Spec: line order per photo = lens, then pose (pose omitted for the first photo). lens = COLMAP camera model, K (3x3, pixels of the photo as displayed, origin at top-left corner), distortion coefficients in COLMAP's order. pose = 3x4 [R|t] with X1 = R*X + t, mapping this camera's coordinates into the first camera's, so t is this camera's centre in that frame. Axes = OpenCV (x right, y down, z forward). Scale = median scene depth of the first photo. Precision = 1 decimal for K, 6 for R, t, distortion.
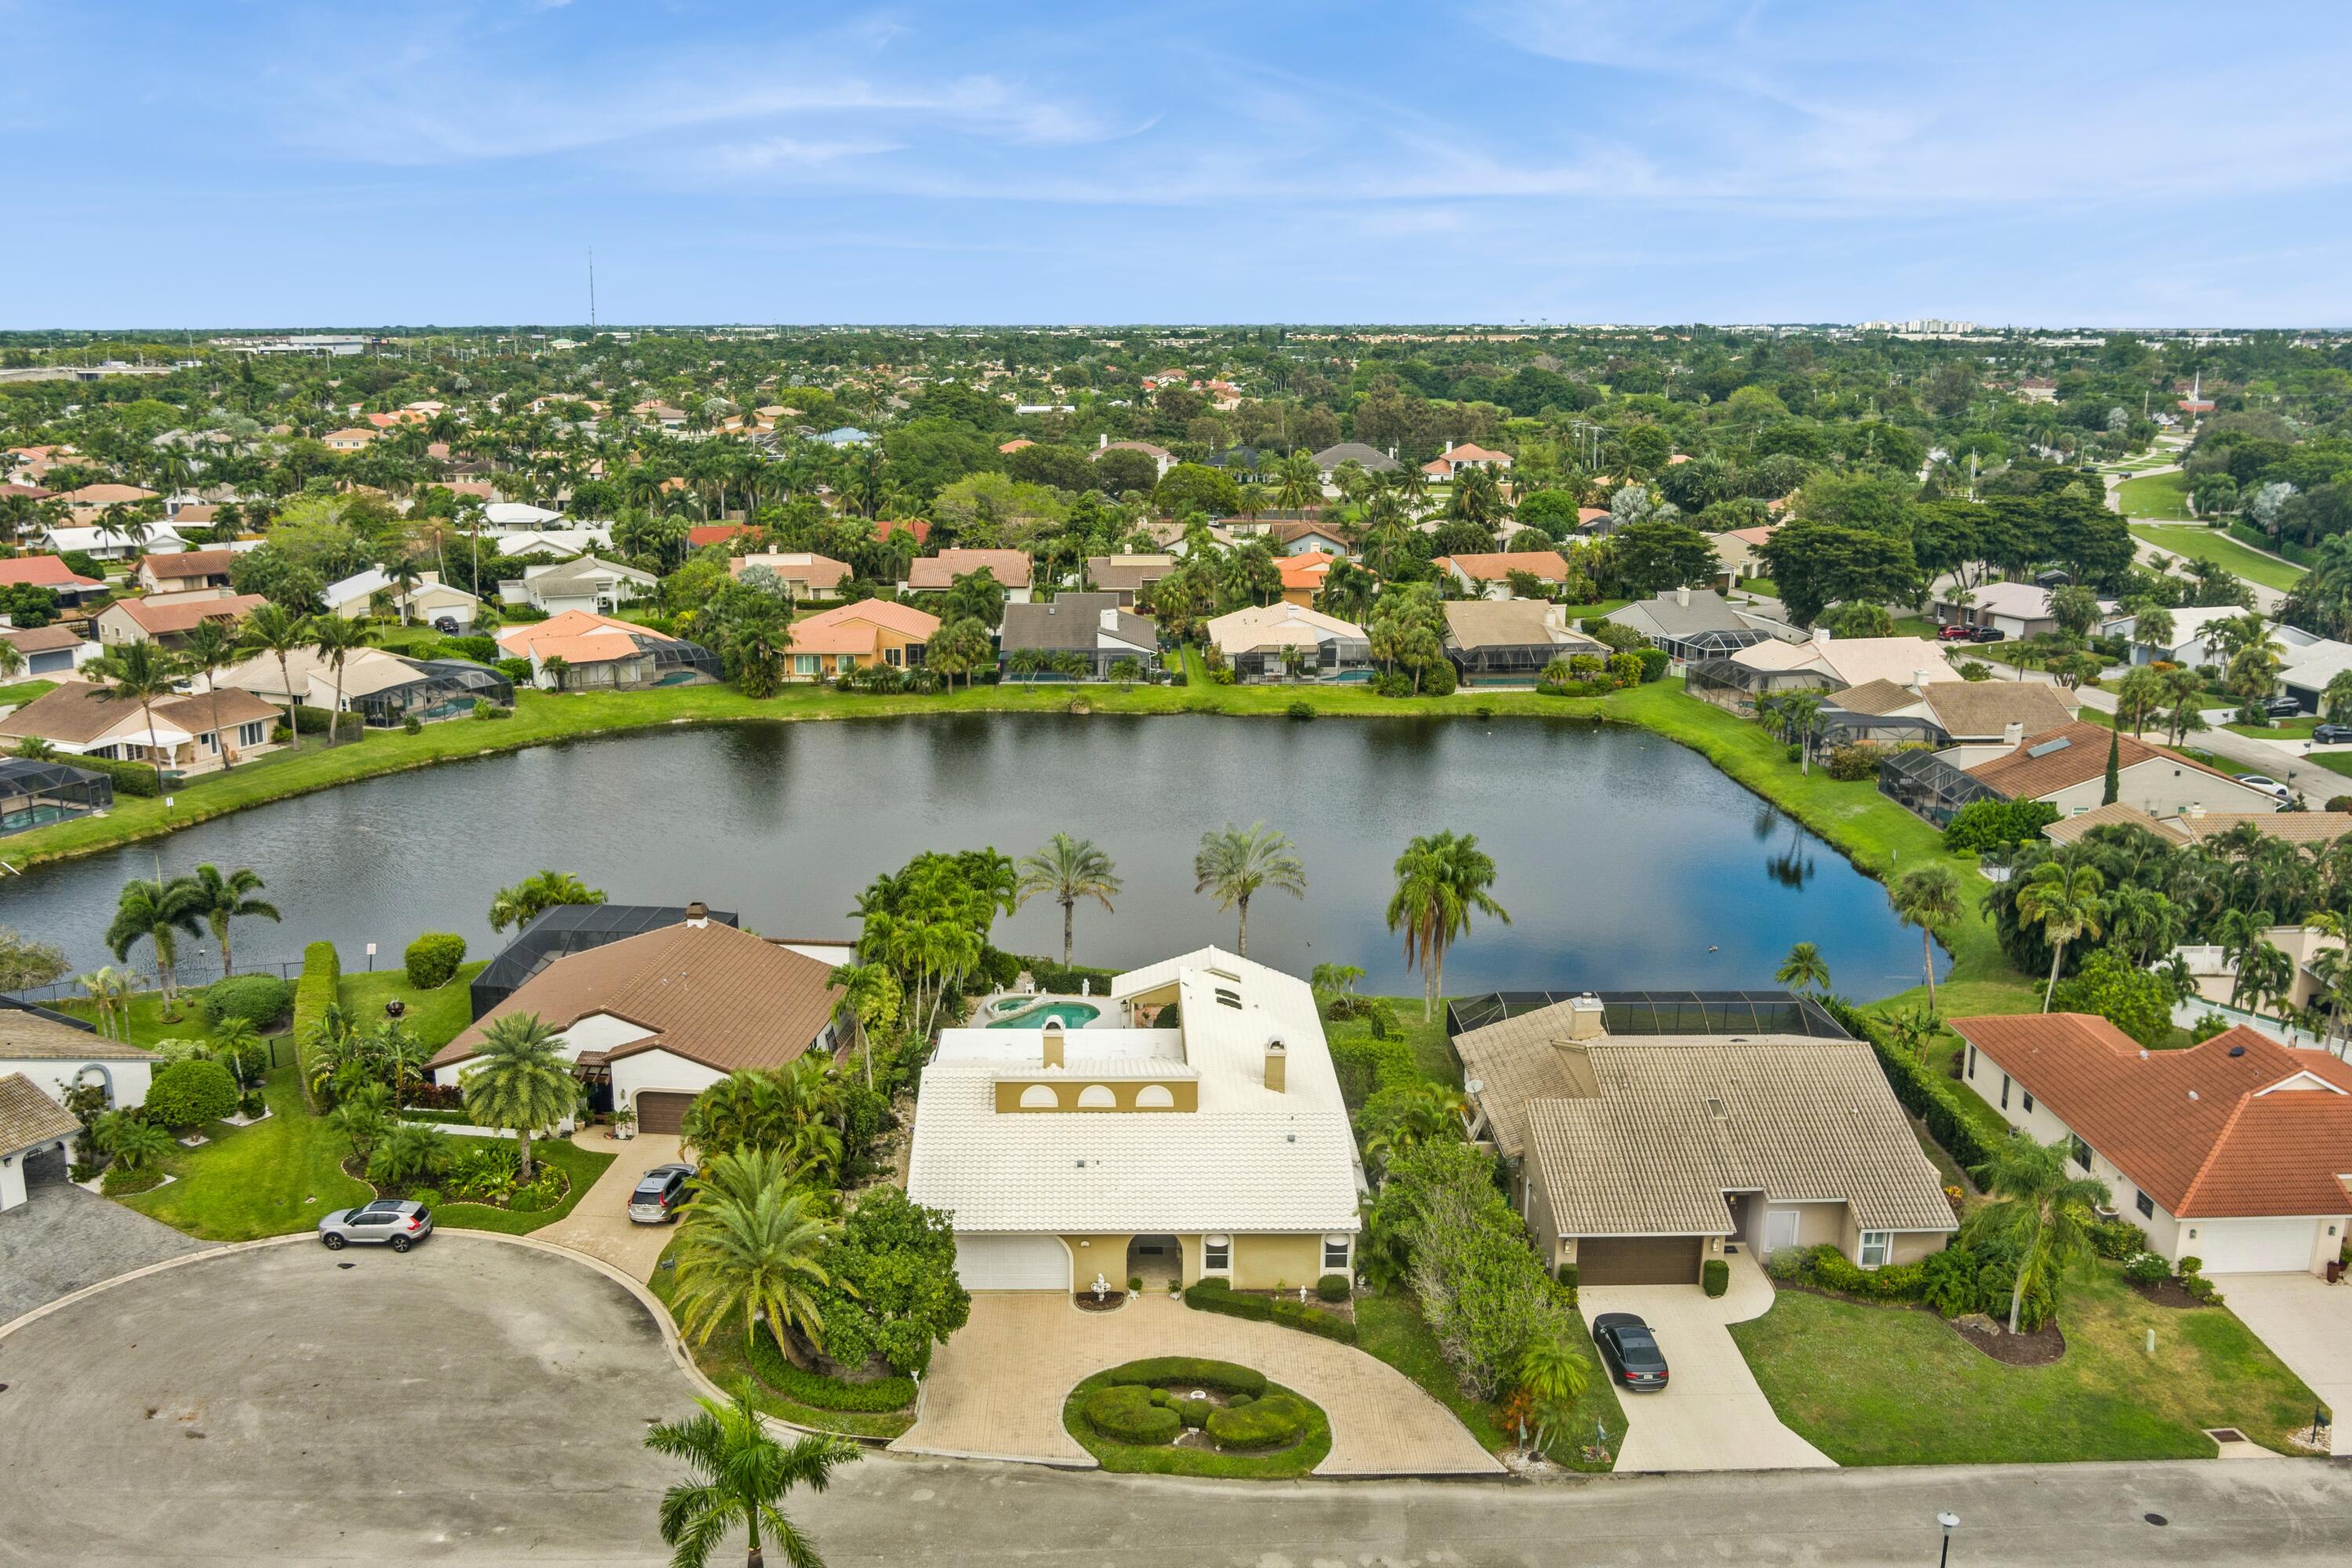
lens RADIAL K [[1890.7, 0, 1176.0], [0, 1890.7, 784.0], [0, 0, 1]] dist [-0.071624, 0.010752]
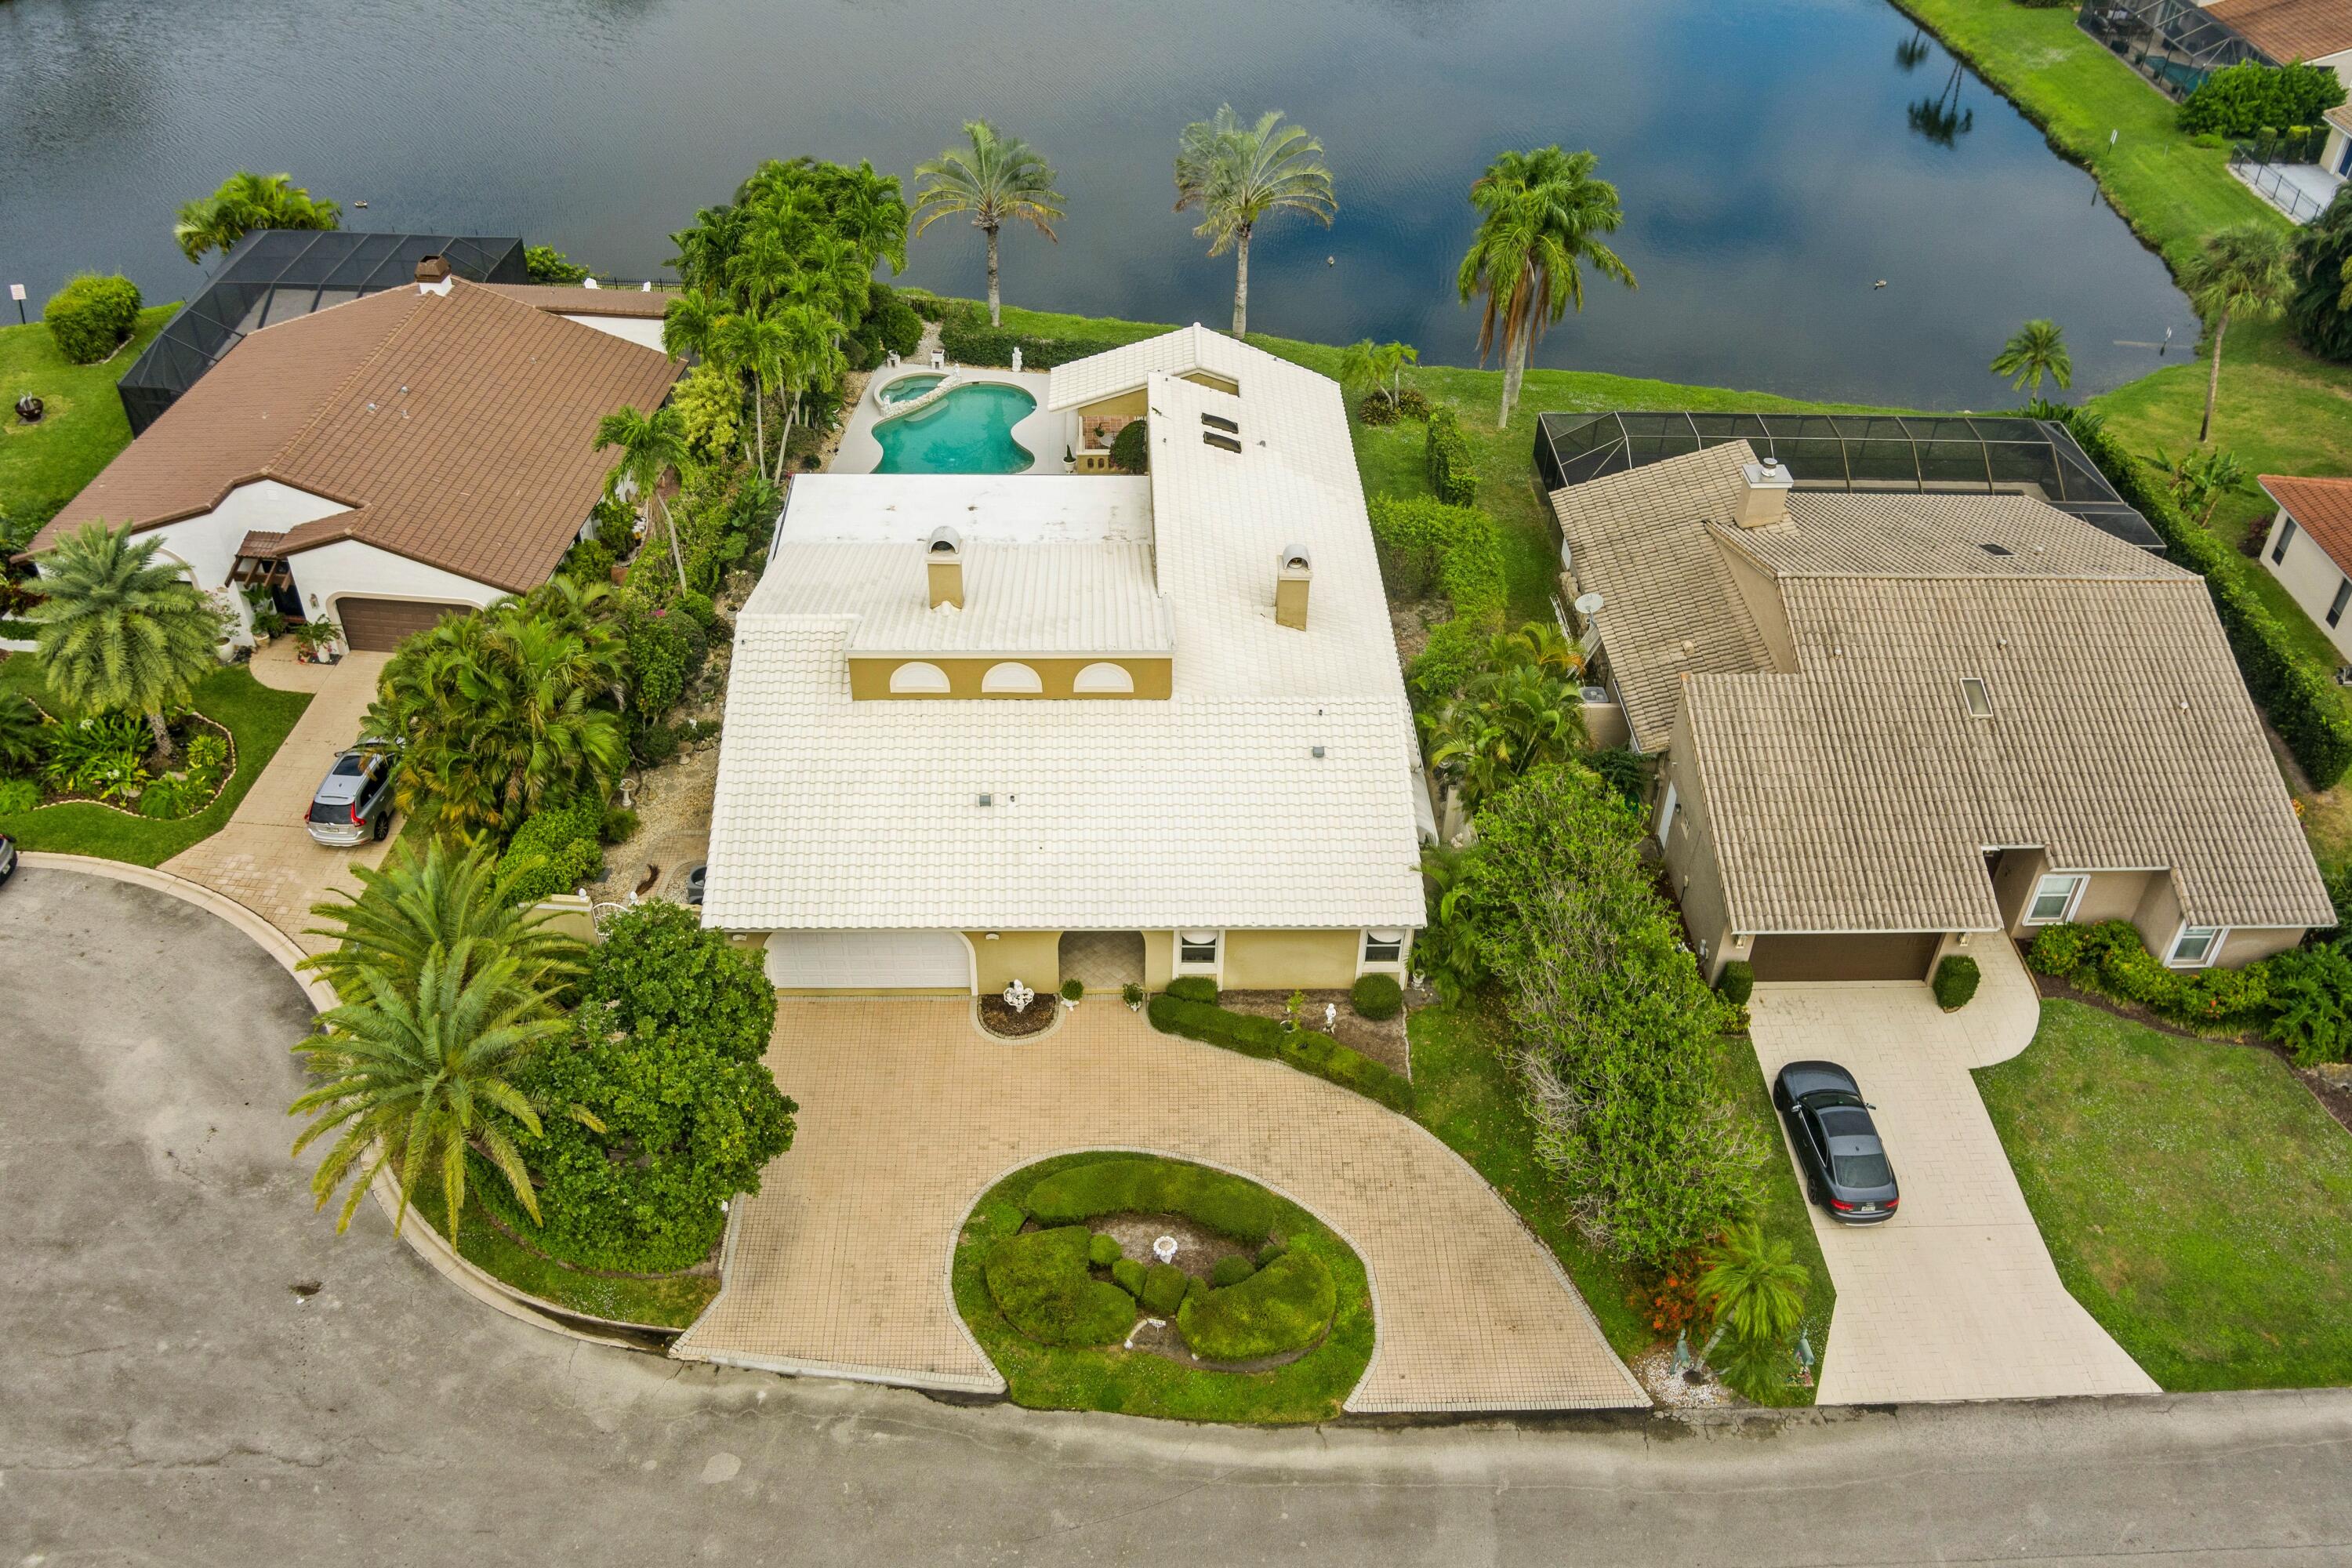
lens RADIAL K [[1890.7, 0, 1176.0], [0, 1890.7, 784.0], [0, 0, 1]] dist [-0.071624, 0.010752]
pose [[0.999875, 0.007865, 0.013680, 0.004790], [-0.012999, 0.902029, 0.431479, -0.078530], [-0.008947, -0.431603, 0.902019, 0.440188]]
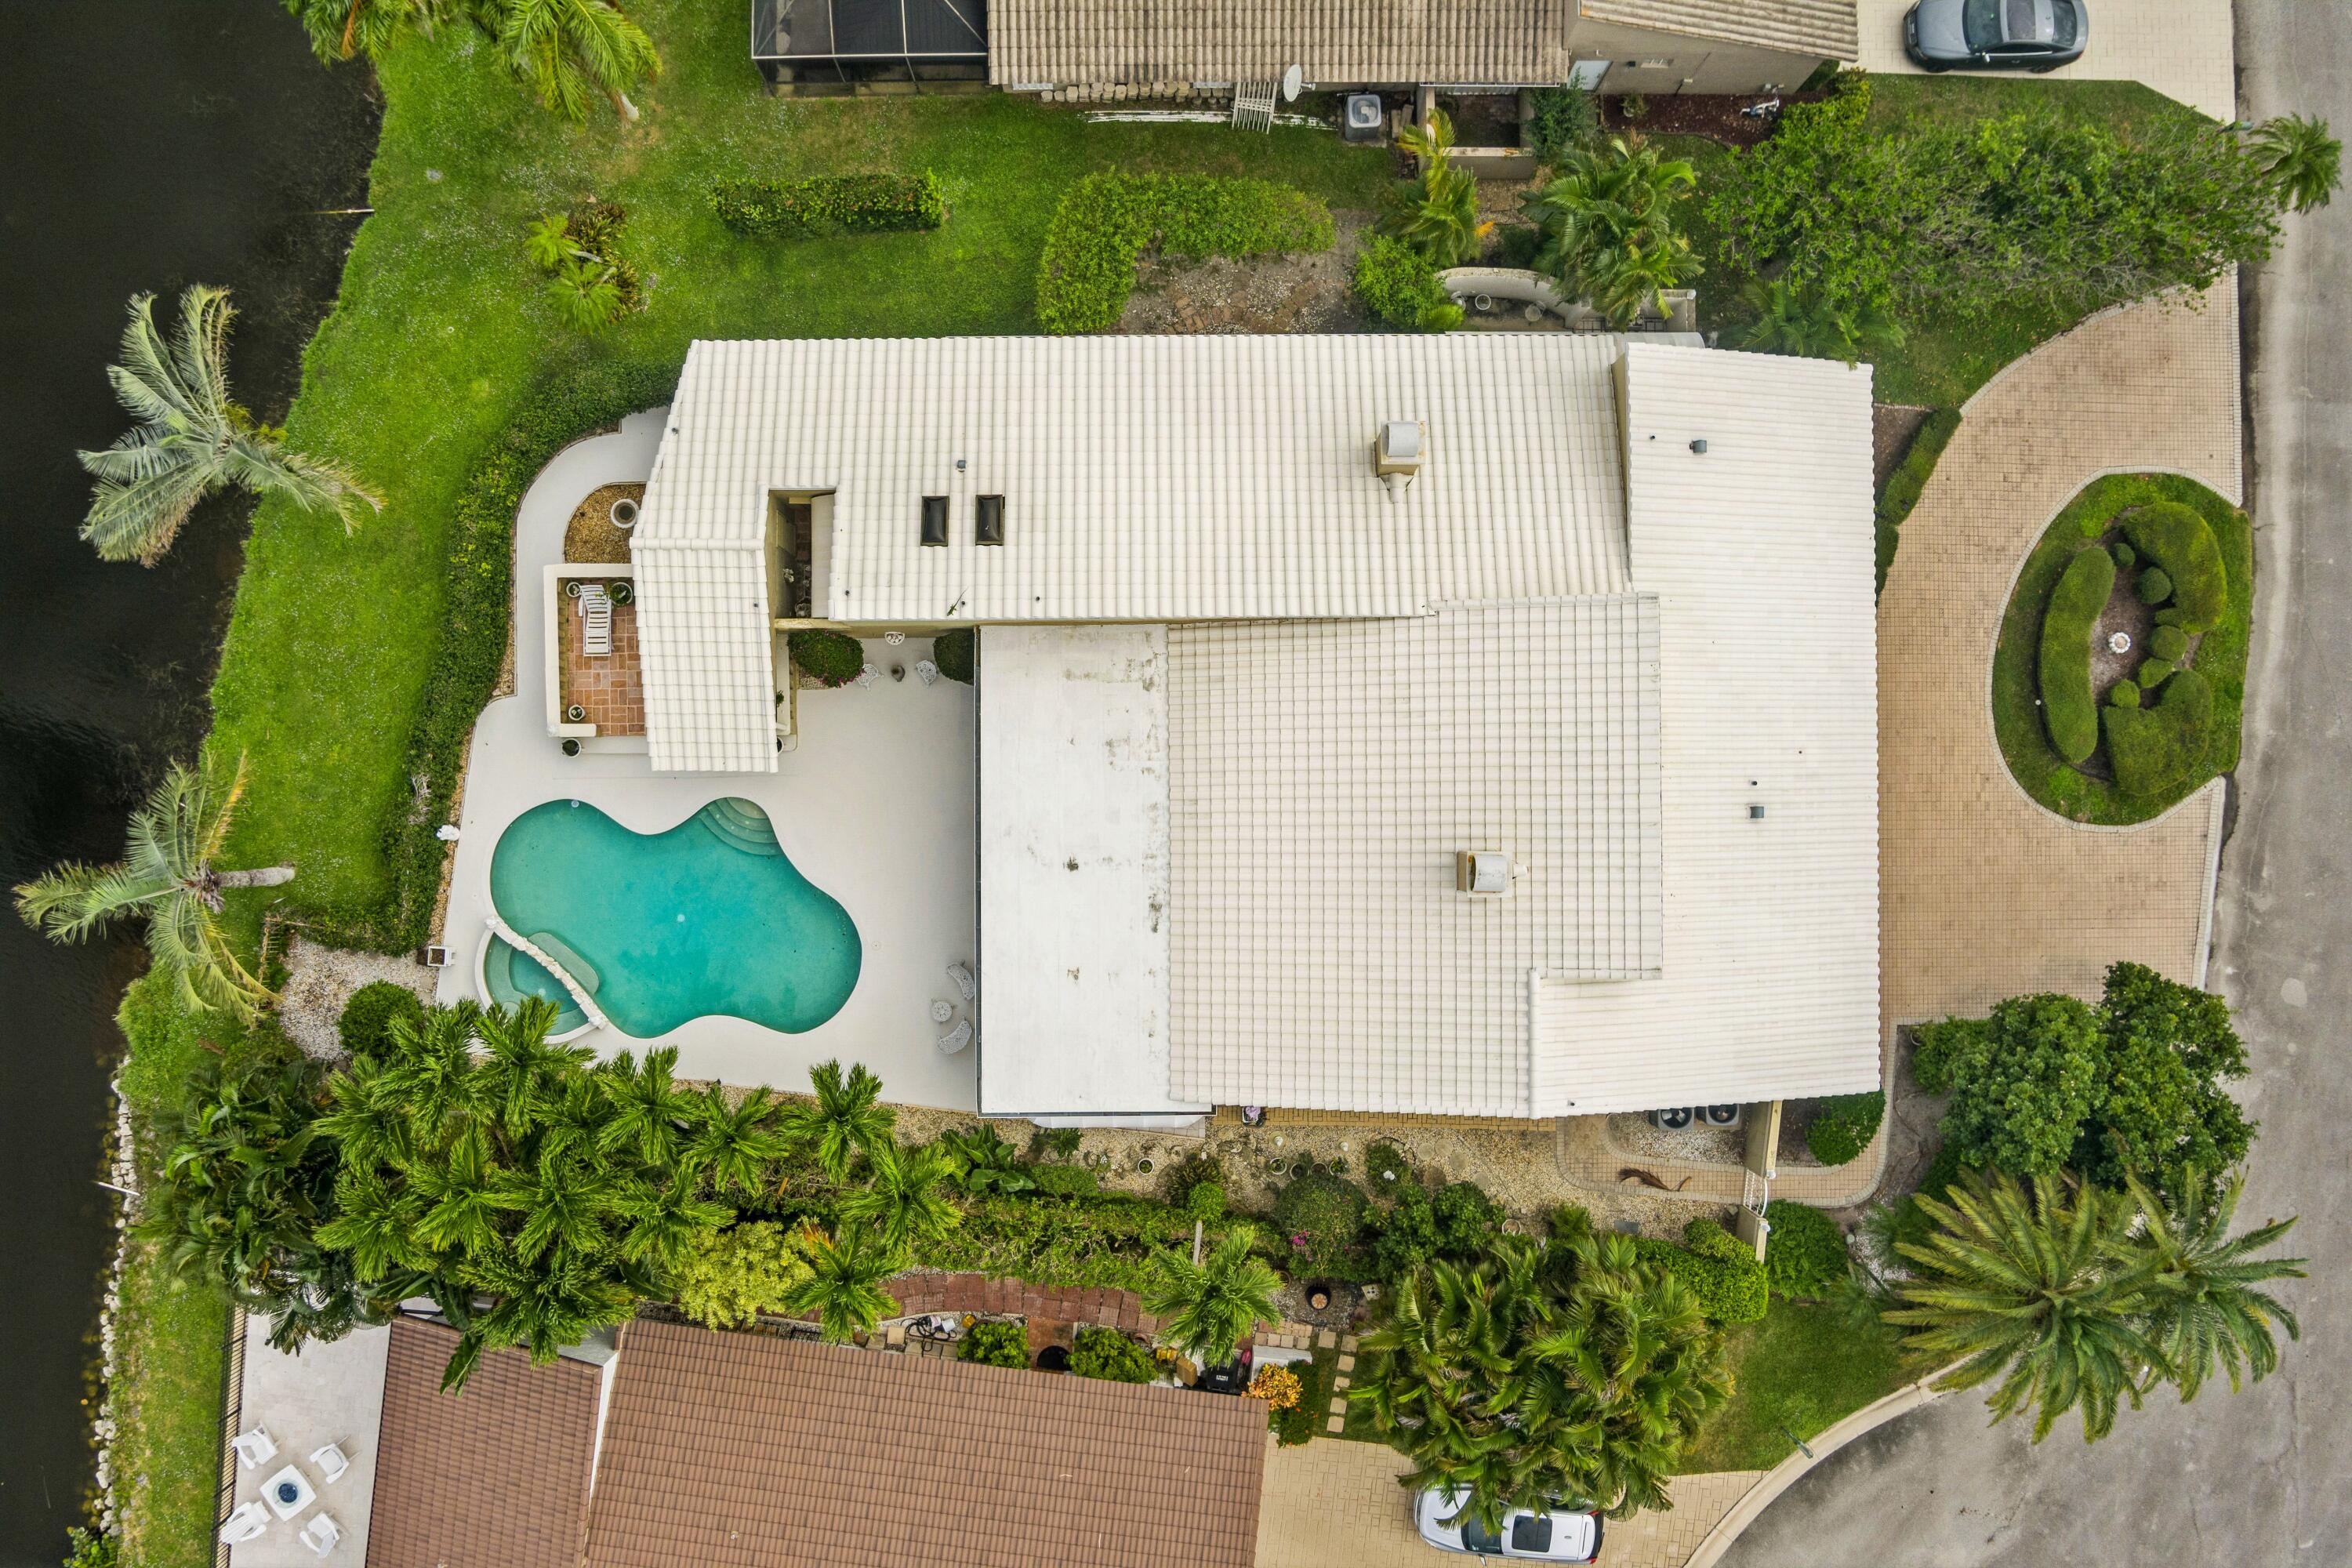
lens RADIAL K [[1890.7, 0, 1176.0], [0, 1890.7, 784.0], [0, 0, 1]] dist [-0.071624, 0.010752]
pose [[0.023690, -0.999698, 0.006545, -0.051075], [0.231369, 0.011852, 0.972794, -0.416566], [-0.972578, -0.021531, 0.231580, 1.057597]]
